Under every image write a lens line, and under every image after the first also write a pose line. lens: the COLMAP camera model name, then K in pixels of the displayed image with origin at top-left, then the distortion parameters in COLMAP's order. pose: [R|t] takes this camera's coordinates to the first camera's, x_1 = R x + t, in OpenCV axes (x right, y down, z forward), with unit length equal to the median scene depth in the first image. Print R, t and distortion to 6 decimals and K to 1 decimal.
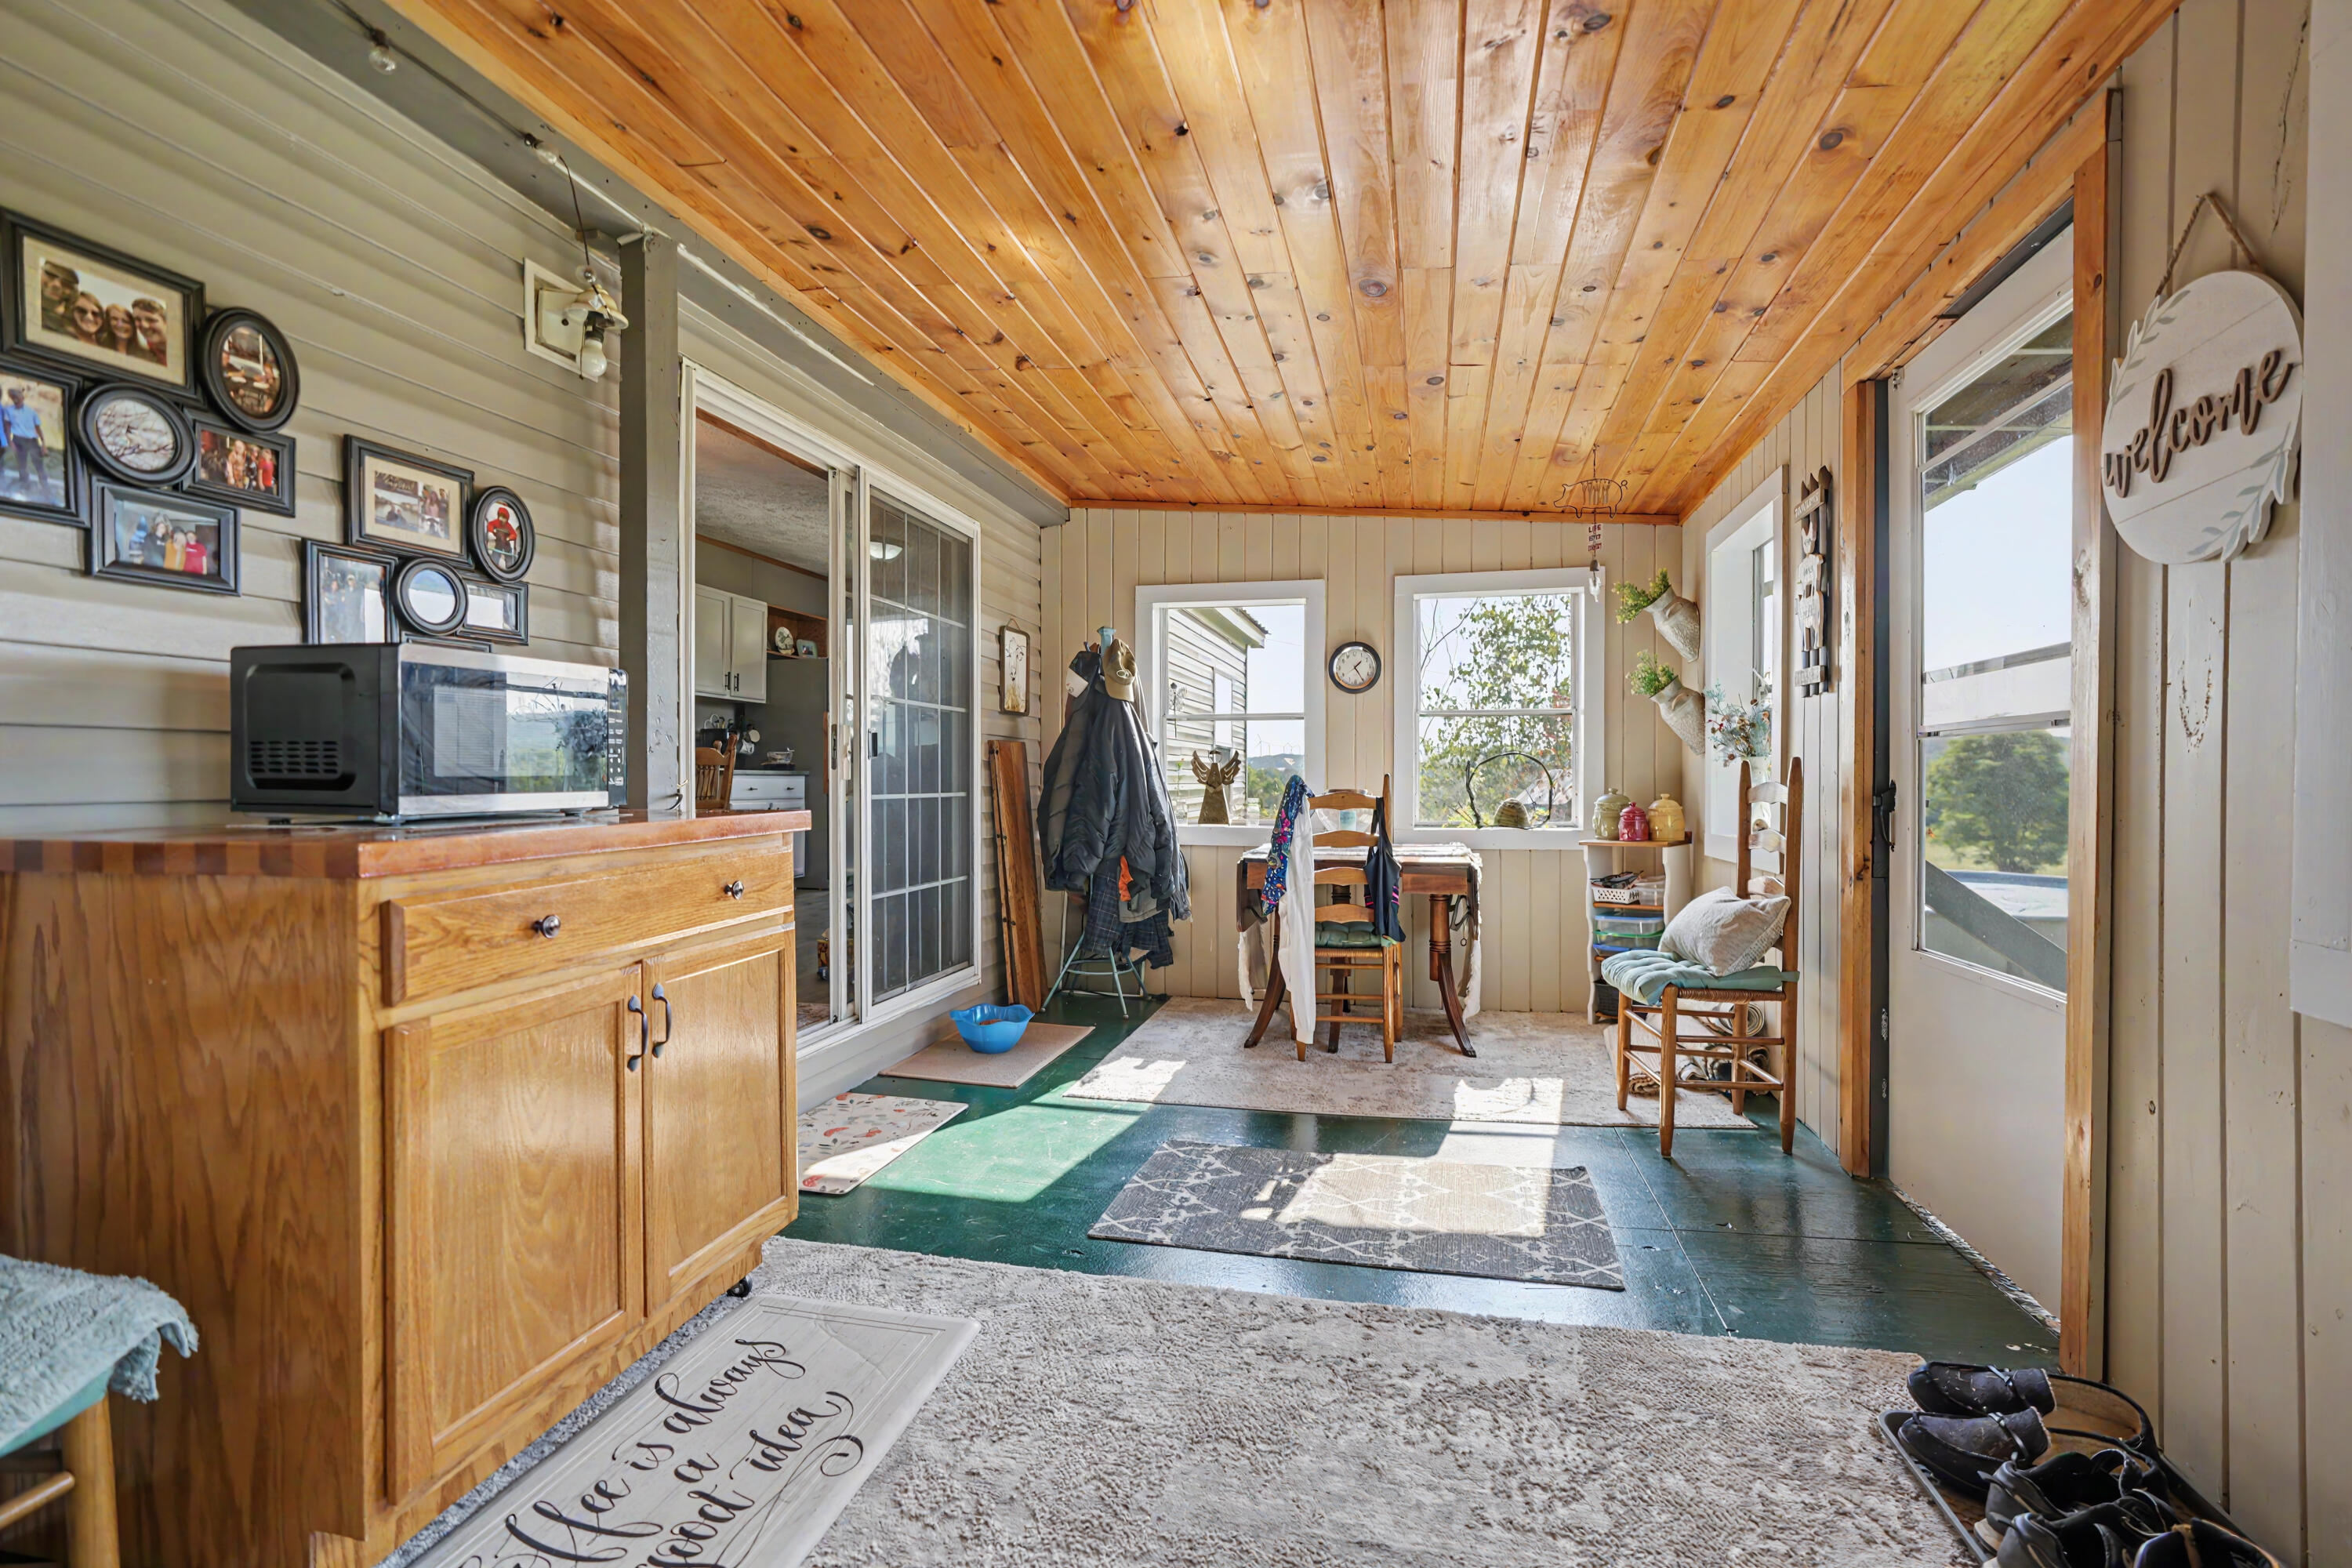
lens RADIAL K [[1057.9, 0, 1182.8], [0, 1057.9, 785.6], [0, 0, 1]] dist [-0.010019, 0.004065]
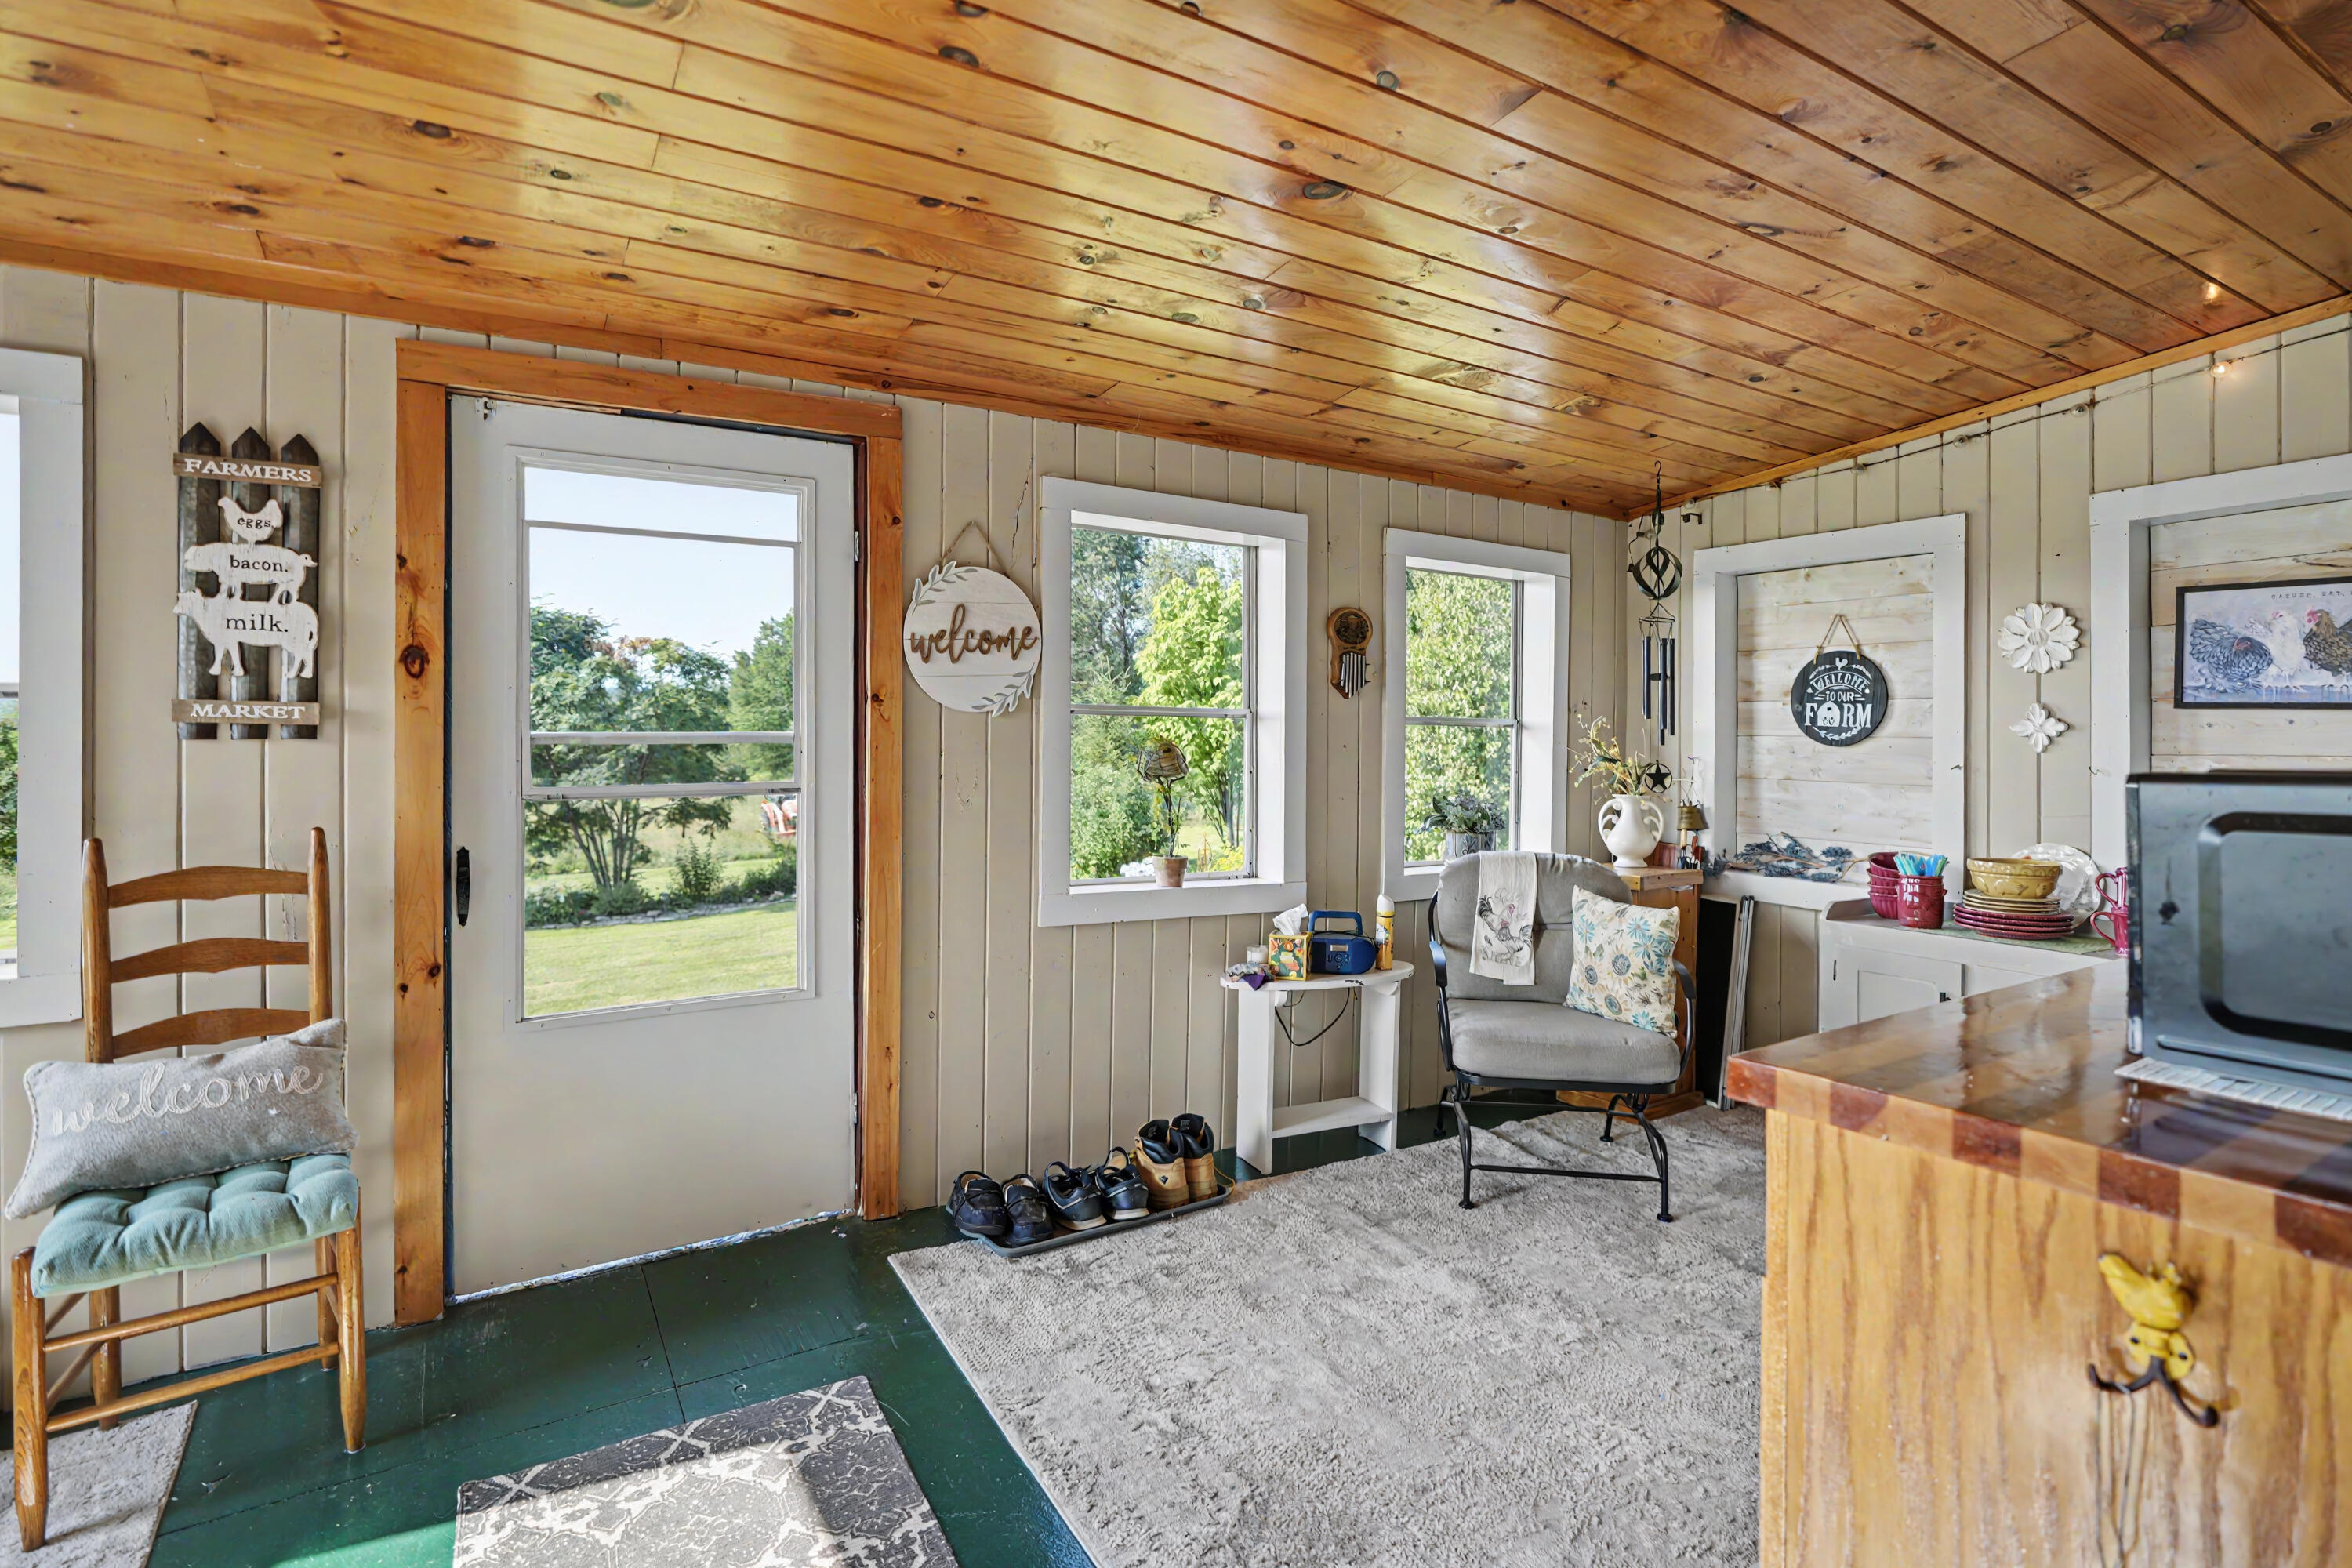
lens RADIAL K [[1139.5, 0, 1183.7], [0, 1139.5, 740.5], [0, 0, 1]] dist [-0.001413, 0.000057]
pose [[-0.699799, 0.000837, 0.714339, -0.686525], [0.006275, 0.999968, 0.004975, -0.149170], [-0.714312, 0.007964, -0.699782, 1.914675]]
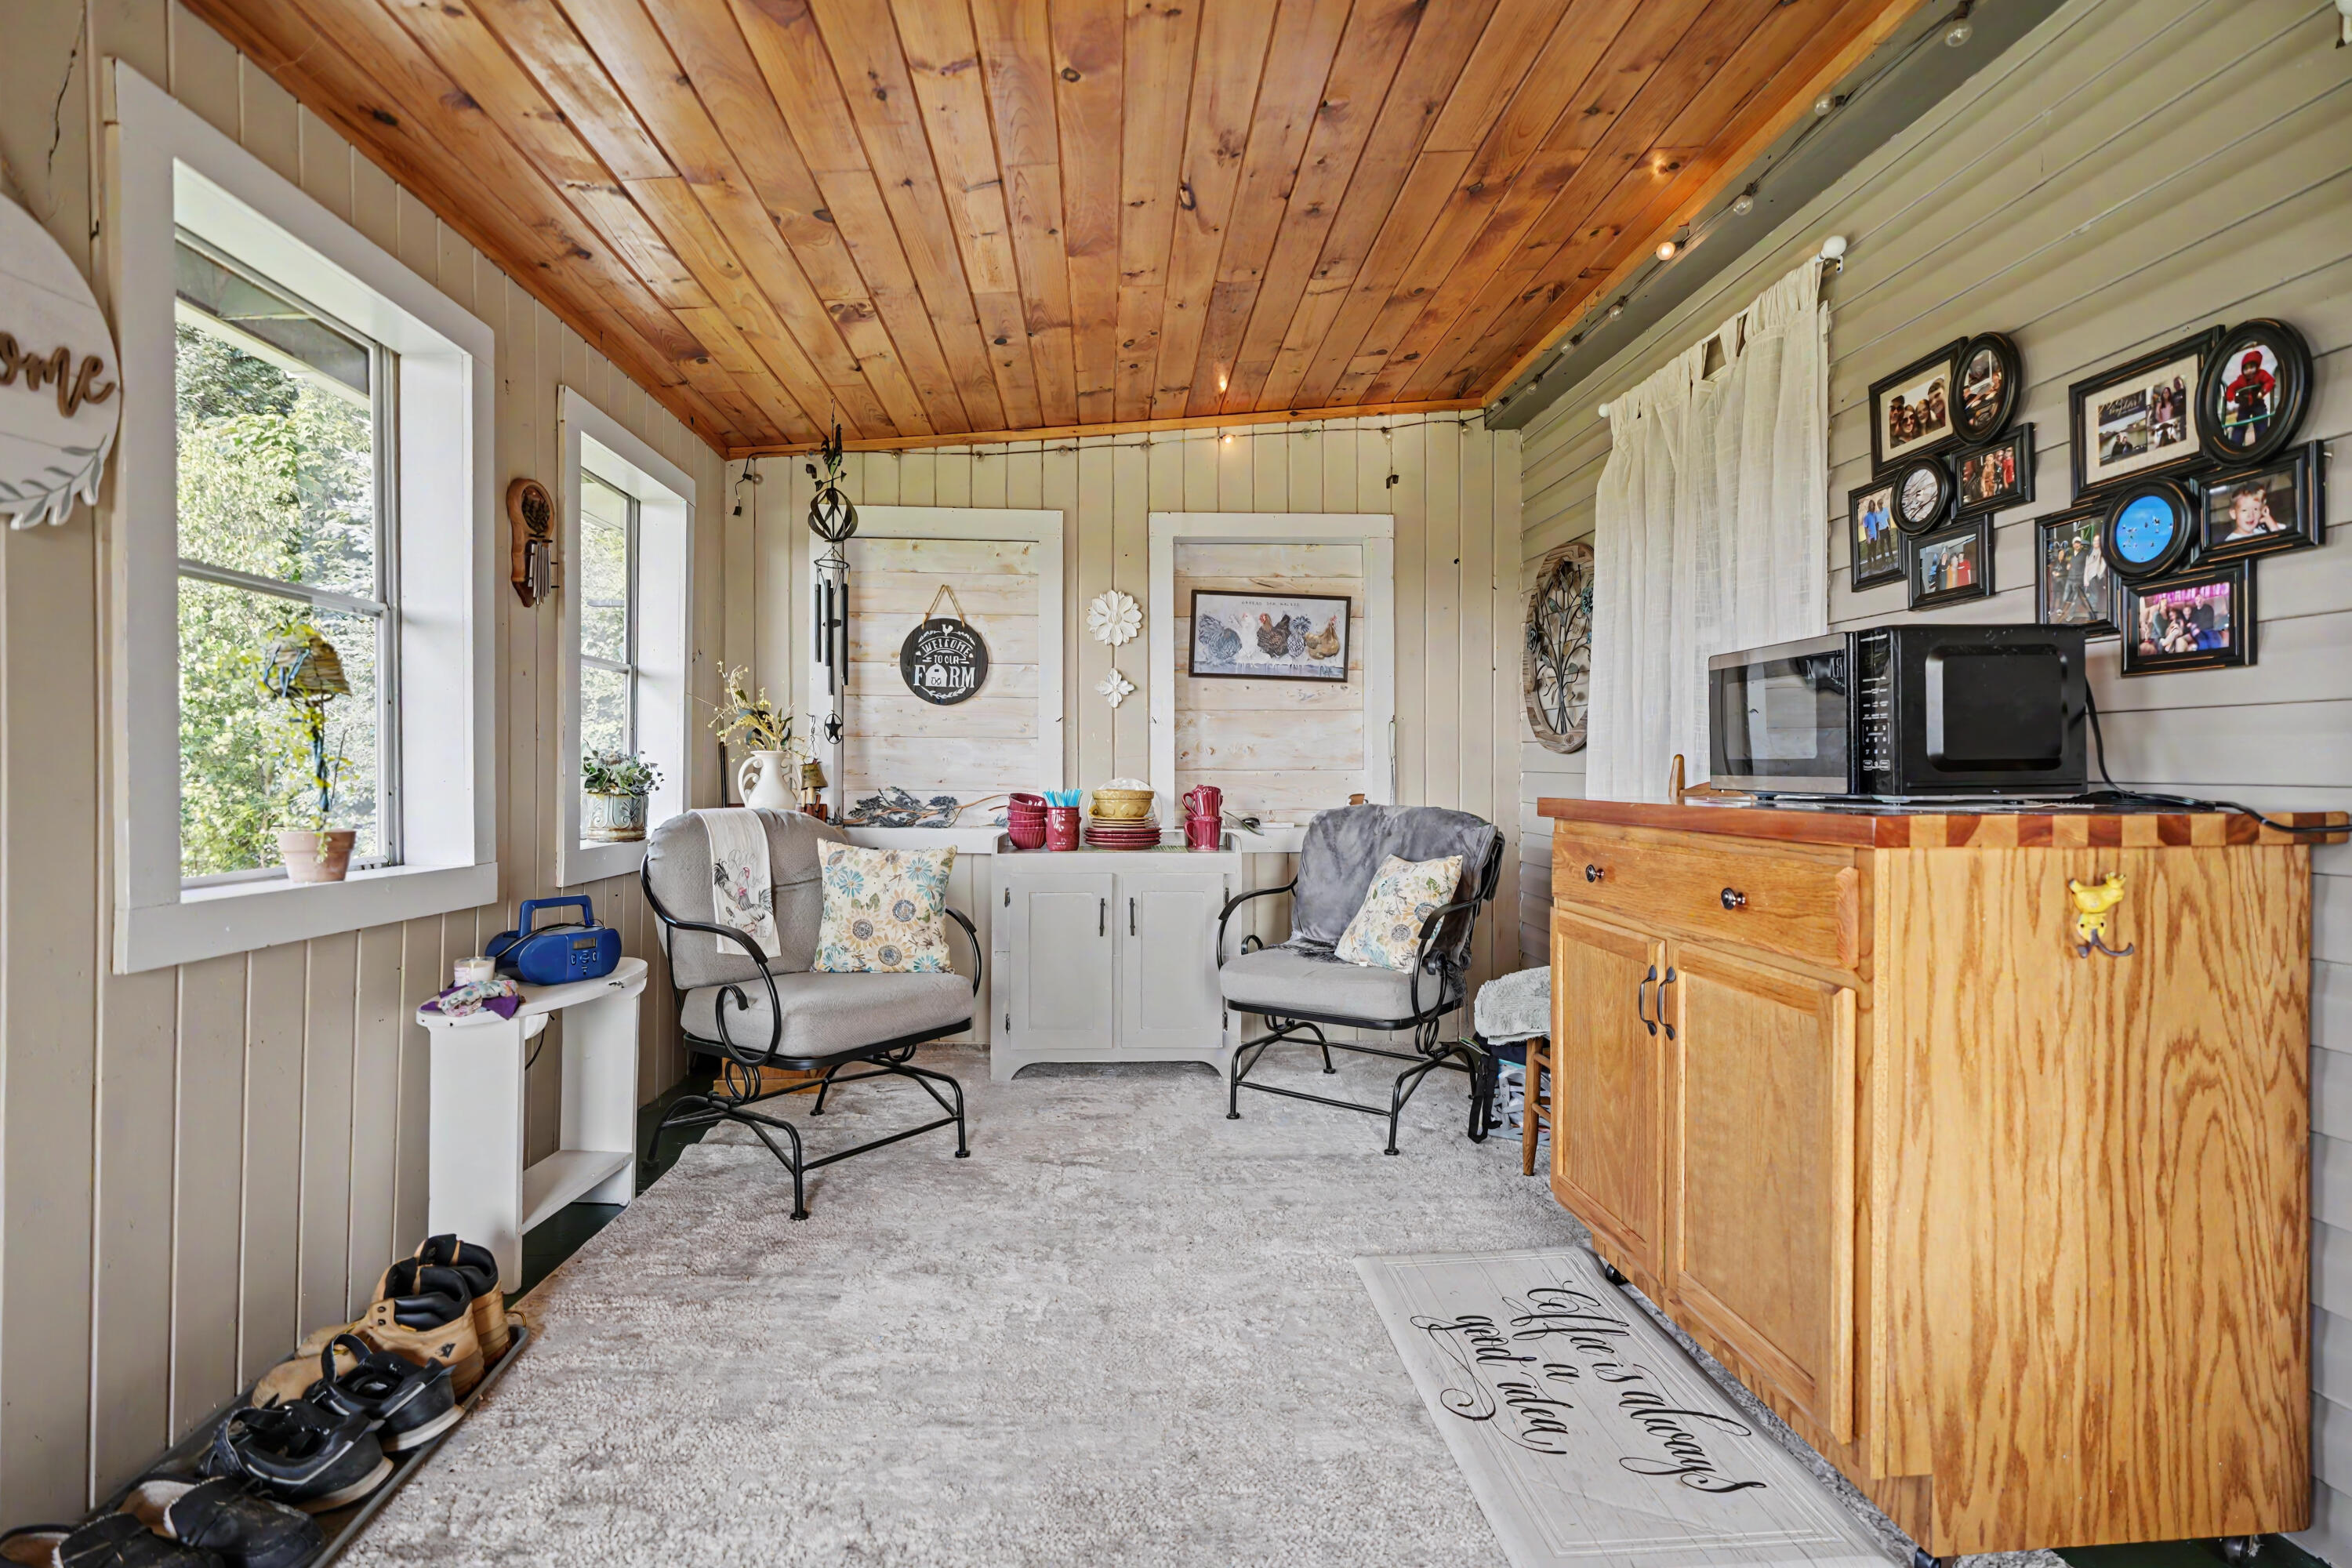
lens RADIAL K [[1110.5, 0, 1166.1], [0, 1110.5, 771.0], [0, 0, 1]] dist [-0.002265, 0.000871]
pose [[-0.958348, 0.004611, -0.285567, 0.262725], [-0.000778, 0.999824, 0.018753, -0.017268], [0.285604, 0.018194, -0.958175, 1.877187]]
